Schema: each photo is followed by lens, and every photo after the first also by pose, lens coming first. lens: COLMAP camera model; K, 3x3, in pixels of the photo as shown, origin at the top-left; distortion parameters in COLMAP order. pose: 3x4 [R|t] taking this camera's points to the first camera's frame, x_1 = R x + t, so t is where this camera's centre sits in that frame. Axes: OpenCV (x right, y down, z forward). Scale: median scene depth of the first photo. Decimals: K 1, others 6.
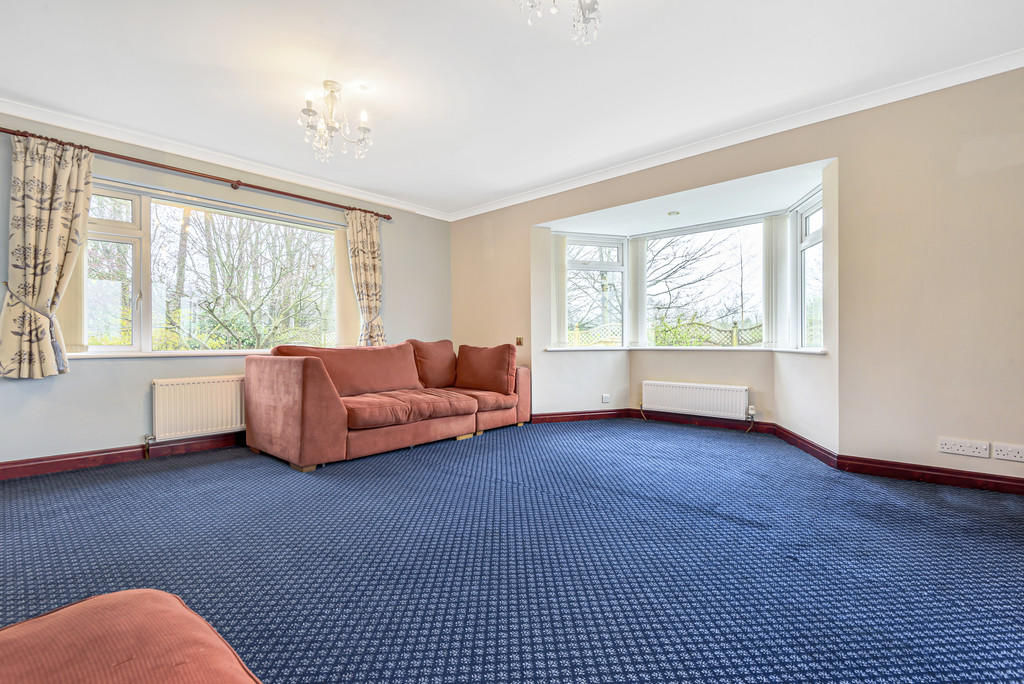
lens RADIAL K [[462.5, 0, 517.2], [0, 462.5, 344.2], [0, 0, 1]] dist [0.030198, -0.020049]
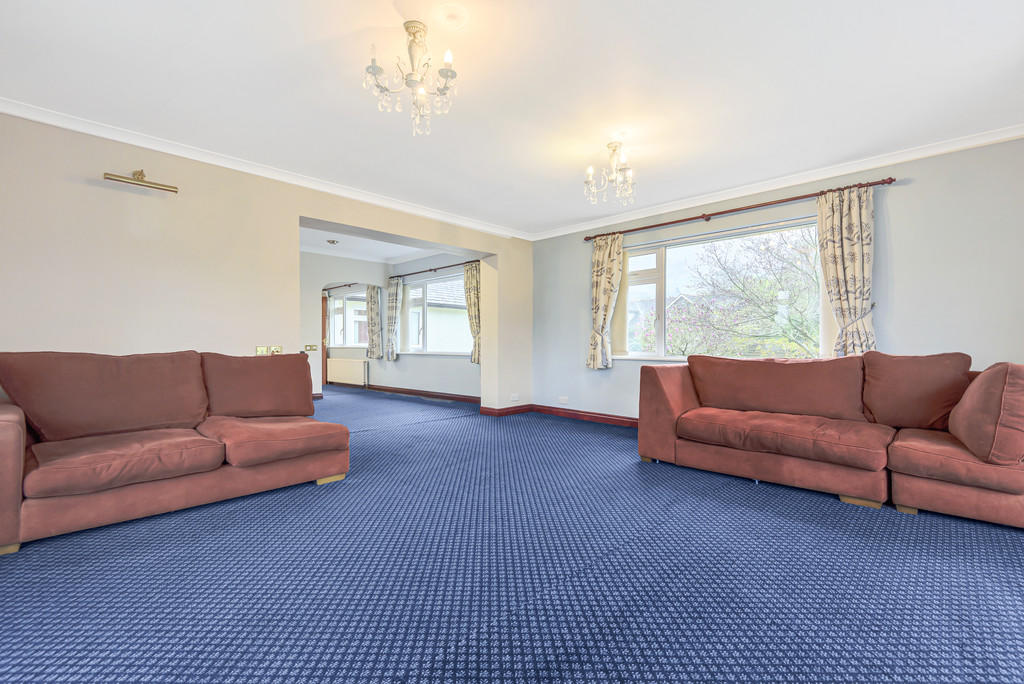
lens RADIAL K [[472.6, 0, 512.0], [0, 472.6, 342.0], [0, 0, 1]] dist [-0.000412, -0.000280]
pose [[-0.054863, 0.004970, -0.998482, 0.642652], [-0.002078, 0.999985, 0.005092, -0.032702], [0.998492, 0.002354, -0.054852, 0.597544]]
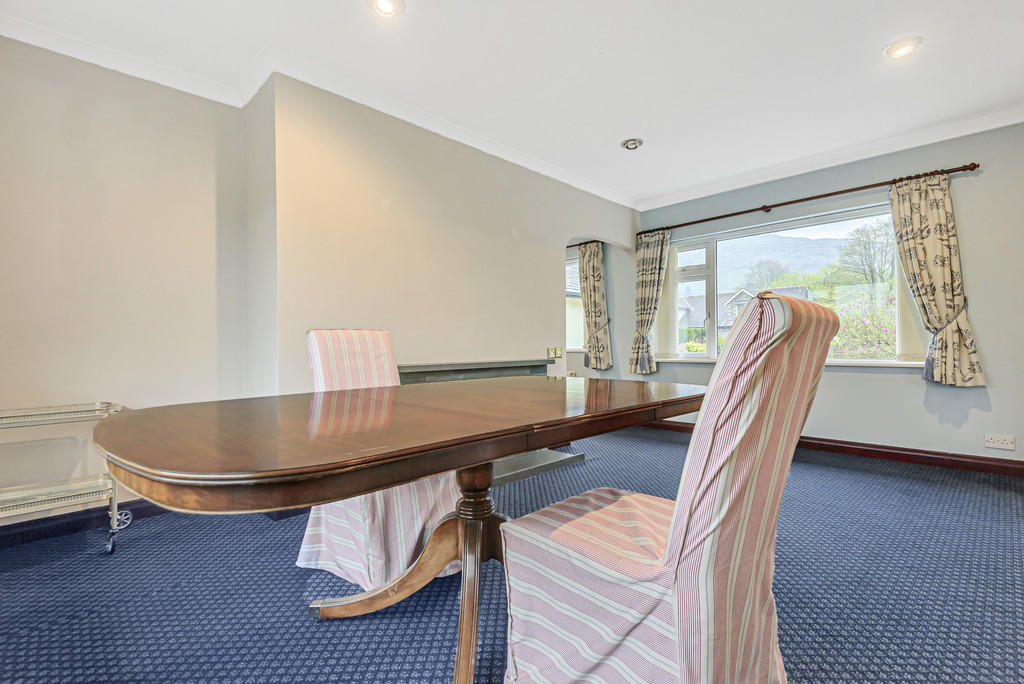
lens RADIAL K [[462.5, 0, 517.2], [0, 462.5, 344.2], [0, 0, 1]] dist [0.030198, -0.020049]
pose [[-0.075444, 0.011845, -0.997080, 0.566613], [-0.003776, 0.999919, 0.012164, -0.032360], [0.997143, 0.004683, -0.075394, 0.515952]]
